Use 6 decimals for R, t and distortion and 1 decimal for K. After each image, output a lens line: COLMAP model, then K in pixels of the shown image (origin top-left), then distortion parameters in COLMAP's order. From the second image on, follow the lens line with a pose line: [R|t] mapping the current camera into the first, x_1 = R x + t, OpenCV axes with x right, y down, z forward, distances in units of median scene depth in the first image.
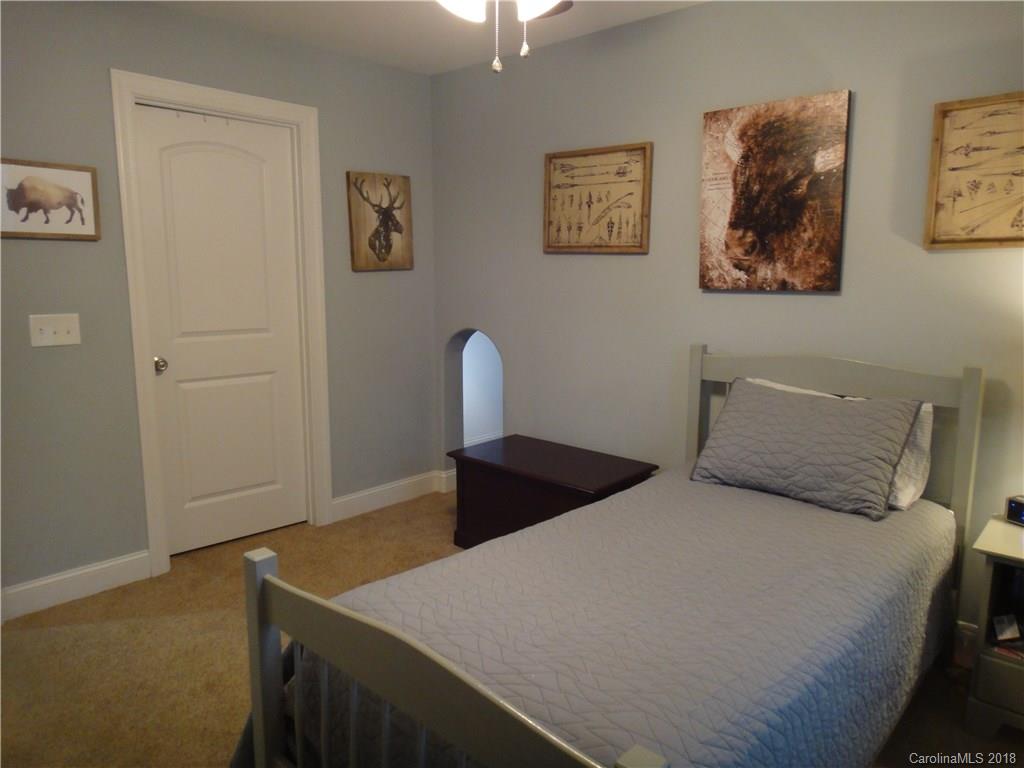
lens RADIAL K [[723.4, 0, 512.0], [0, 723.4, 384.0], [0, 0, 1]] dist [0.013026, 0.001620]
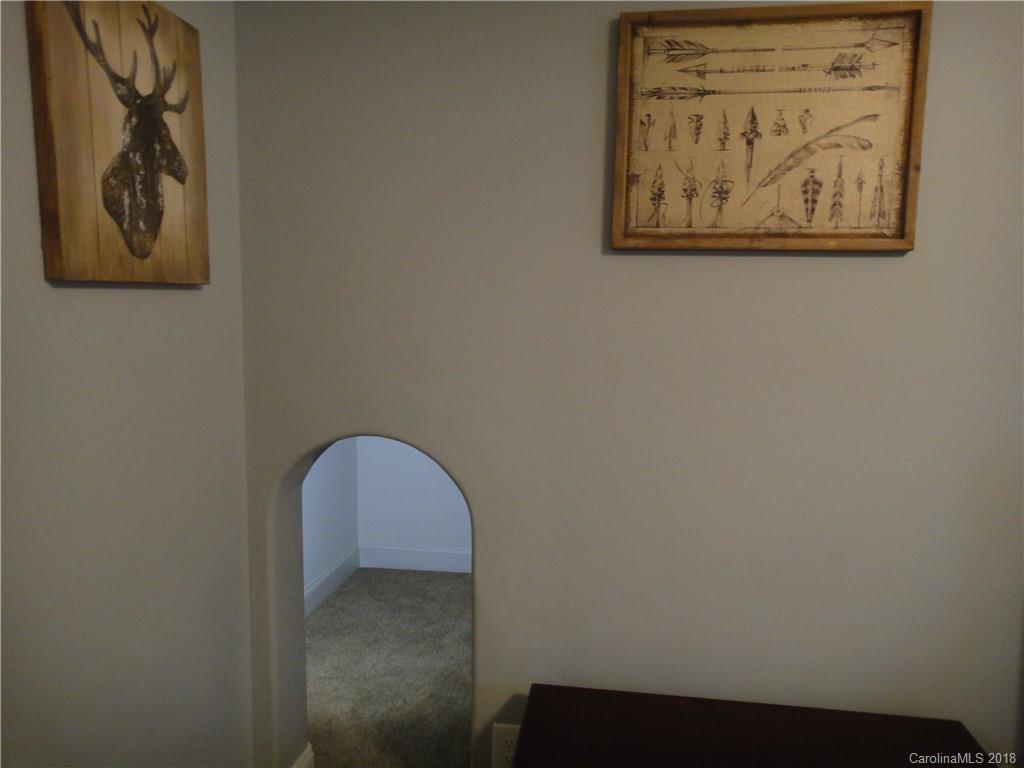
lens RADIAL K [[723.4, 0, 512.0], [0, 723.4, 384.0], [0, 0, 1]] dist [0.013026, 0.001620]
pose [[0.828016, -0.047622, 0.558678, -0.252214], [0.085058, 0.995524, -0.041205, -0.093744], [-0.554215, 0.081638, 0.828360, 0.711462]]
